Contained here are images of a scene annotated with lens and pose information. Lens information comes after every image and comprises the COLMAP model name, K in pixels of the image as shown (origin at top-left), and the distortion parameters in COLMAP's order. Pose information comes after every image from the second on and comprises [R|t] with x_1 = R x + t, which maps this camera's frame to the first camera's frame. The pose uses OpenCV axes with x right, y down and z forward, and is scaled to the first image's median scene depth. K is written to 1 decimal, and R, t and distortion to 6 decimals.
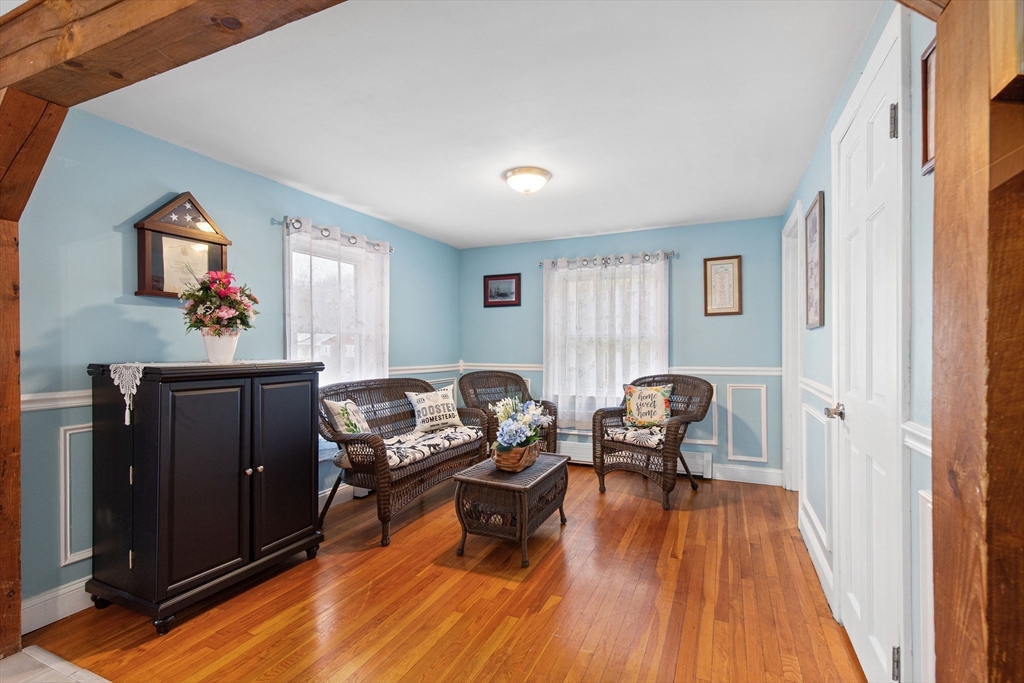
lens RADIAL K [[463.2, 0, 518.2], [0, 463.2, 347.5], [0, 0, 1]] dist [0.003758, 0.000022]
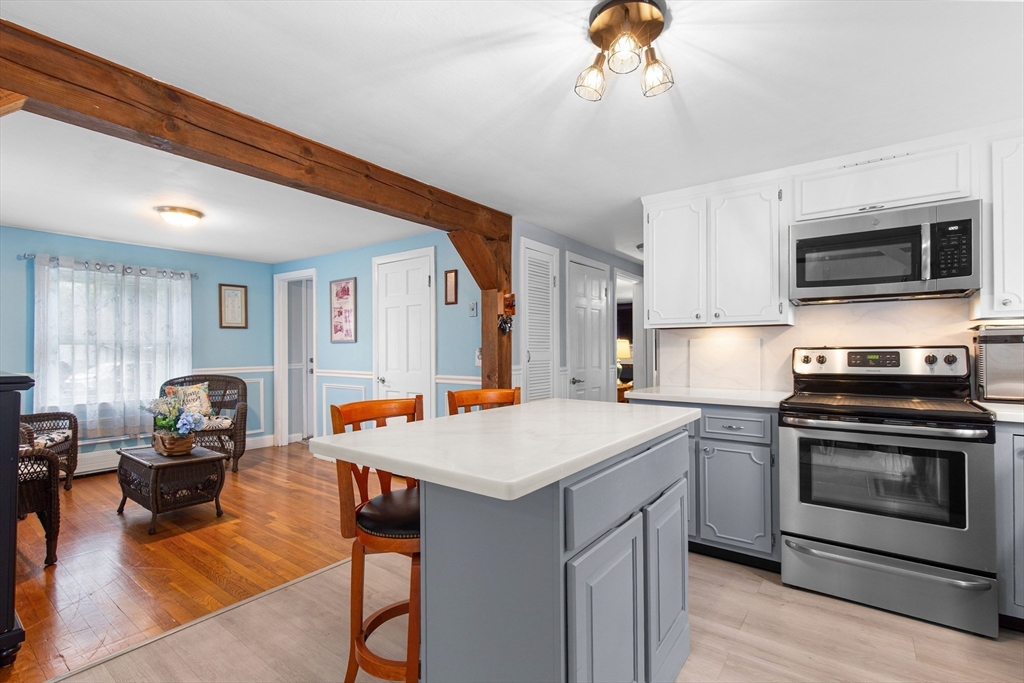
lens RADIAL K [[463.2, 0, 518.2], [0, 463.2, 347.5], [0, 0, 1]] dist [0.003758, 0.000022]
pose [[0.217726, 0.006757, 0.975987, -0.689795], [0.001955, 0.999971, -0.007360, -0.003440], [-0.976008, 0.003511, 0.217707, -0.089119]]
